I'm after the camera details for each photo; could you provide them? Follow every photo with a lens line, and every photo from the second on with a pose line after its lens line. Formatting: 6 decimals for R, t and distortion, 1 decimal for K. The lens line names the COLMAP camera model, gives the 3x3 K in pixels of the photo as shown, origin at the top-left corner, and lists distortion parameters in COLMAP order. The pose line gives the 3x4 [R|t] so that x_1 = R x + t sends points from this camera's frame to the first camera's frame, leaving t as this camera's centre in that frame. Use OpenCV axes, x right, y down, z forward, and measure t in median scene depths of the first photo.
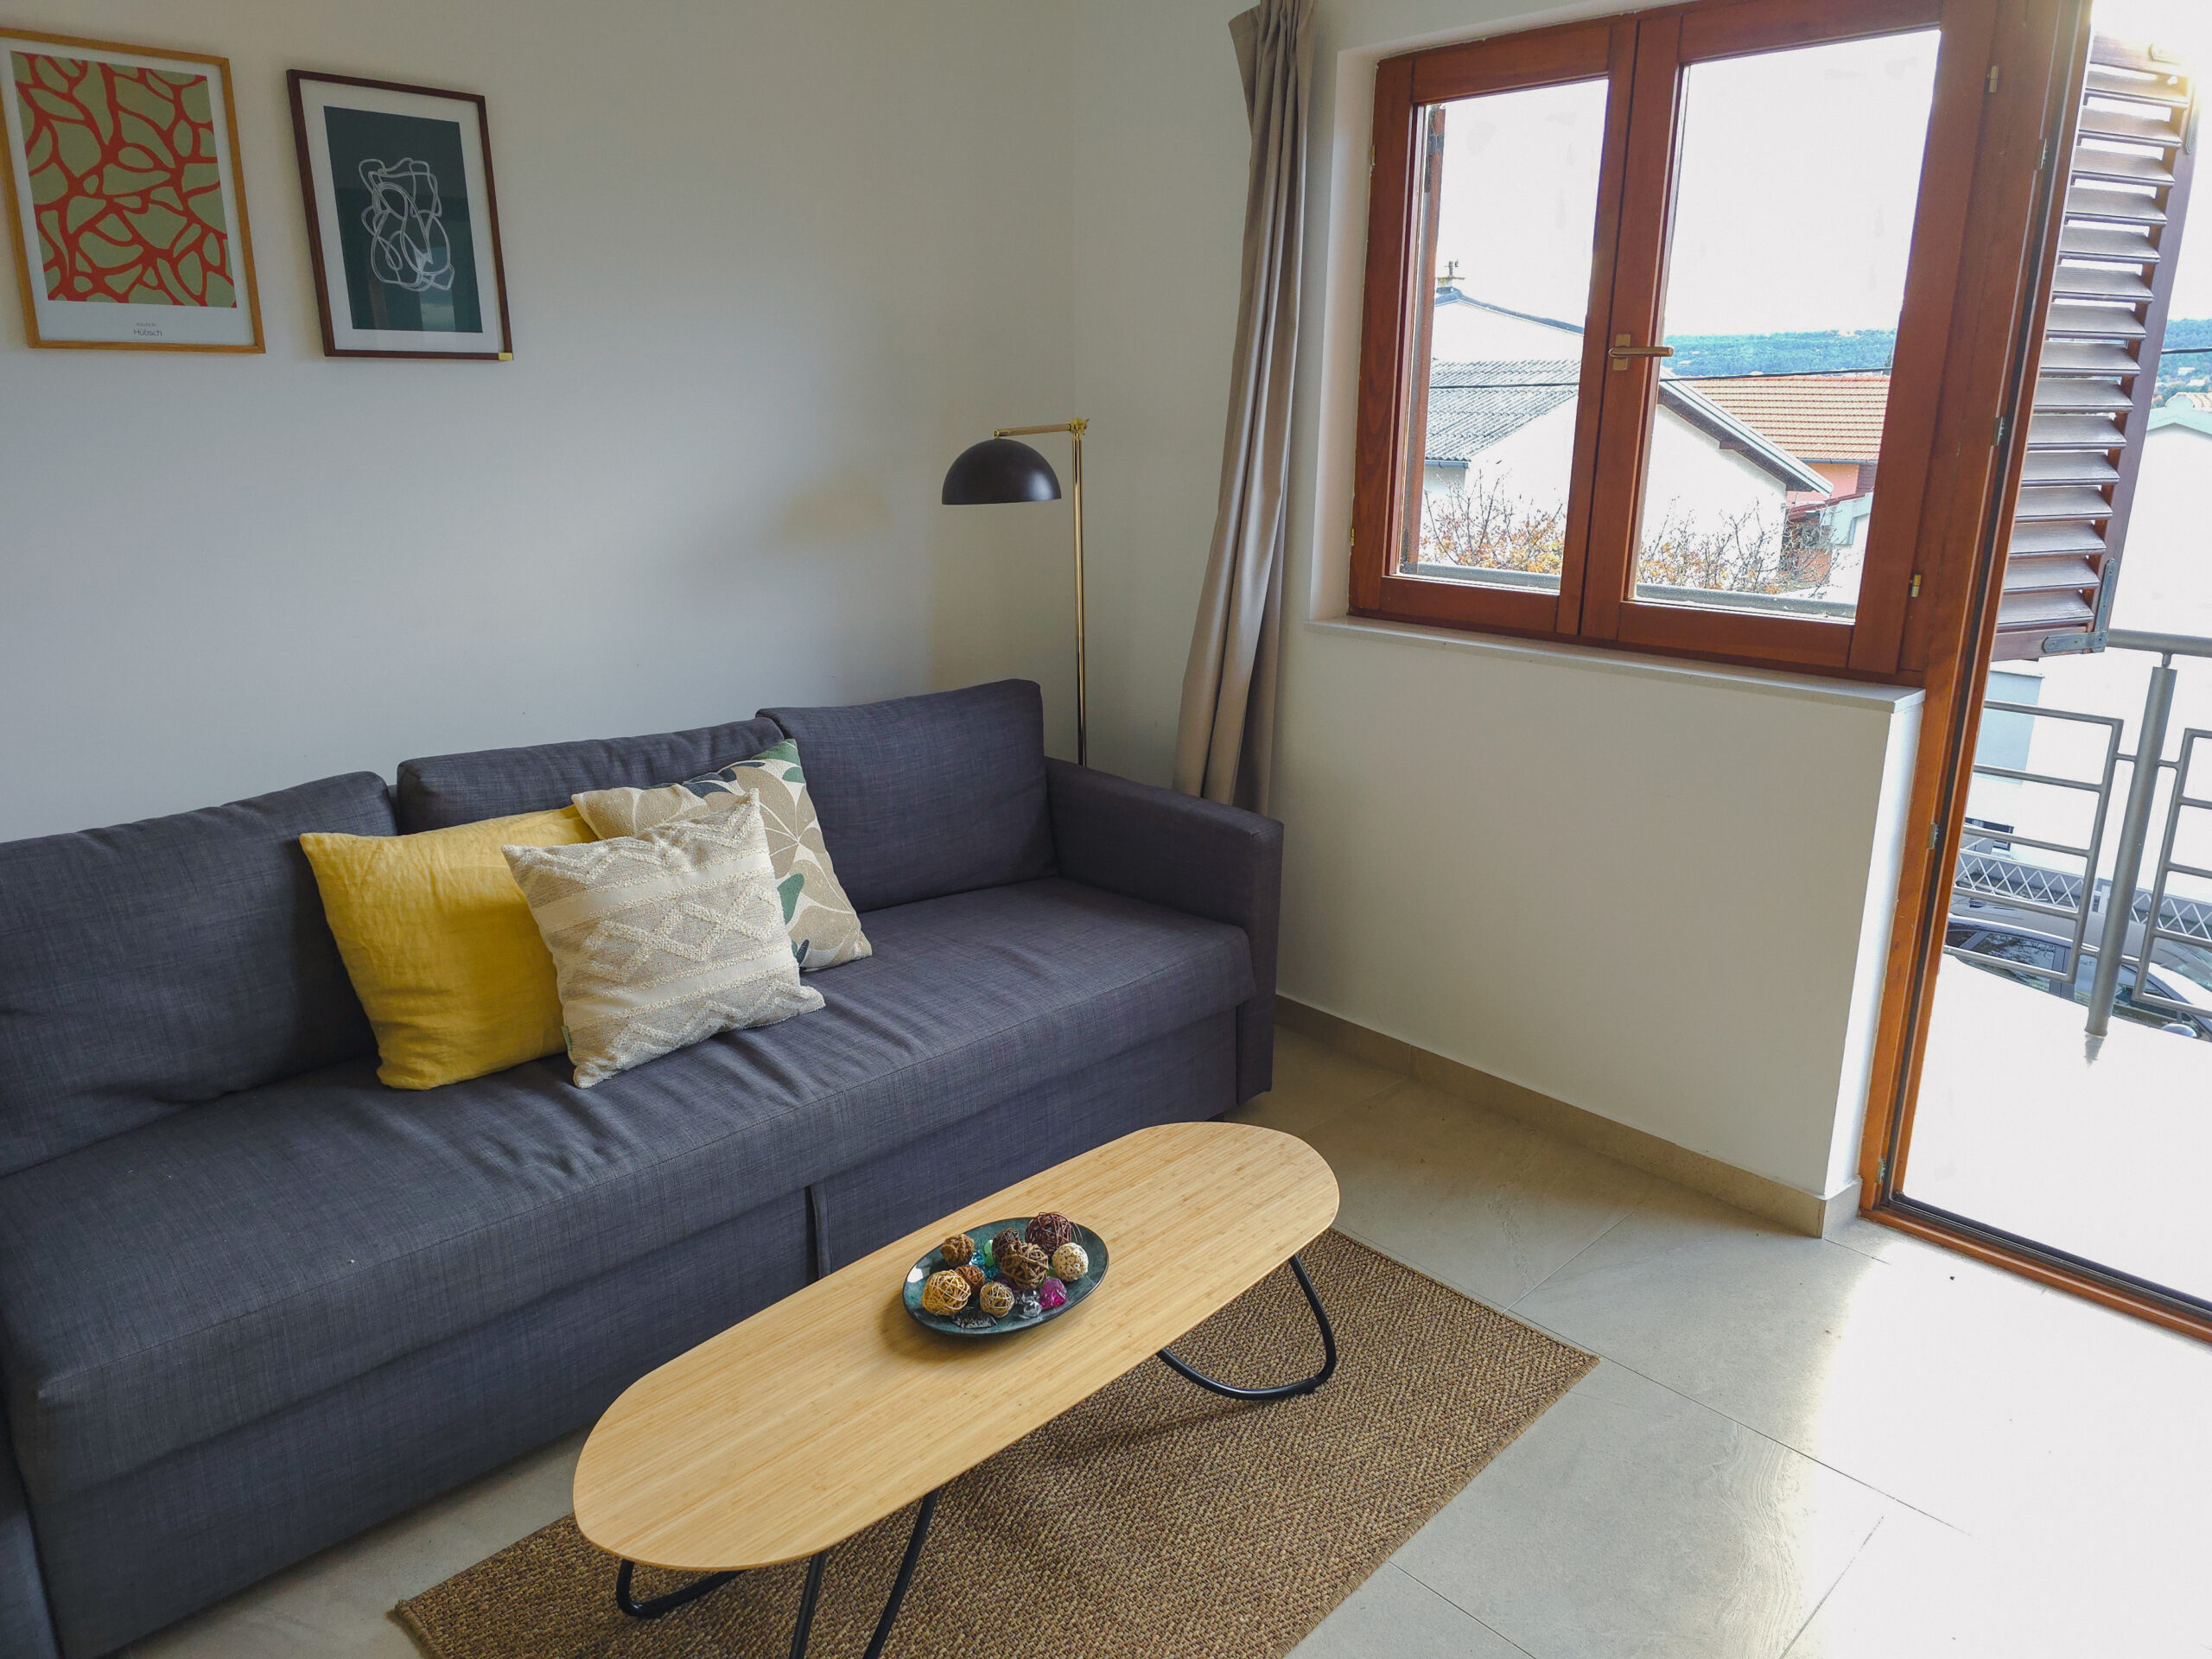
lens RADIAL K [[1464.0, 0, 1102.8], [0, 1464.0, 801.1], [0, 0, 1]] dist [0.094455, -0.093677]
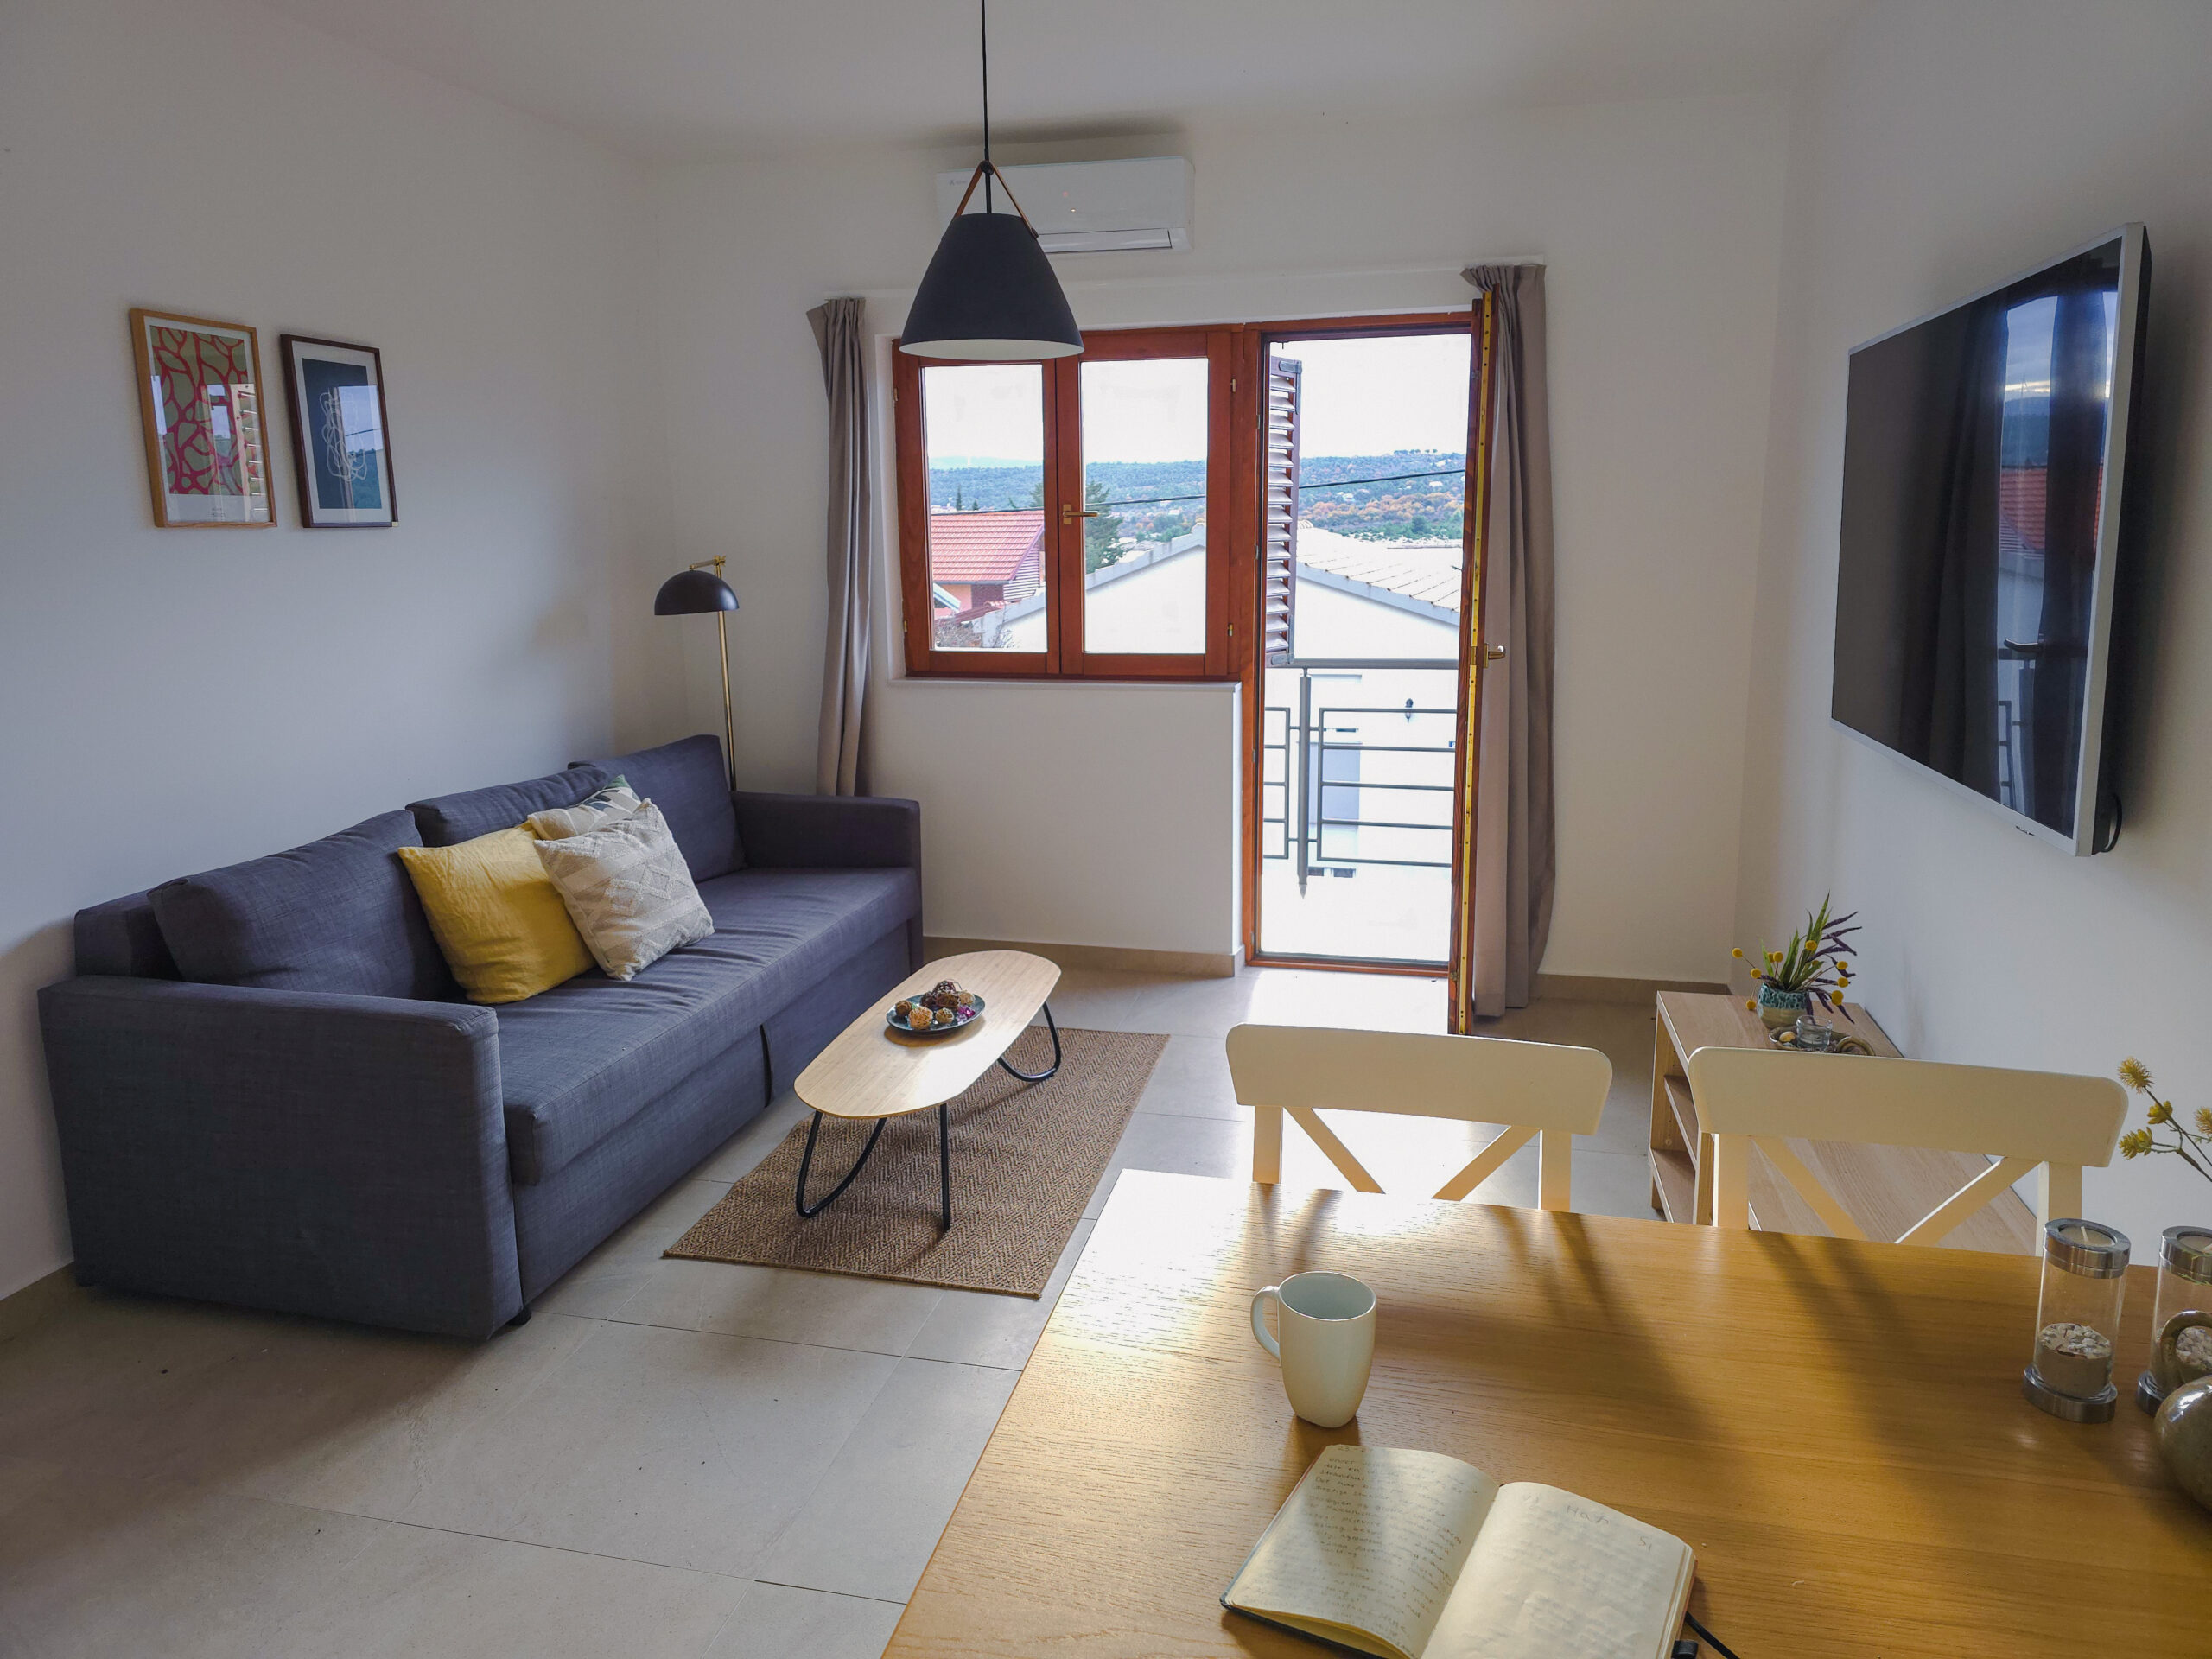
lens RADIAL K [[1485.3, 0, 1101.0], [0, 1485.3, 822.1], [0, 0, 1]] dist [0.078828, -0.099379]
pose [[0.843298, -0.120147, 0.523844, -0.699505], [0.157663, 0.987113, -0.027409, 0.141428], [-0.513800, 0.105704, 0.851373, -0.597813]]
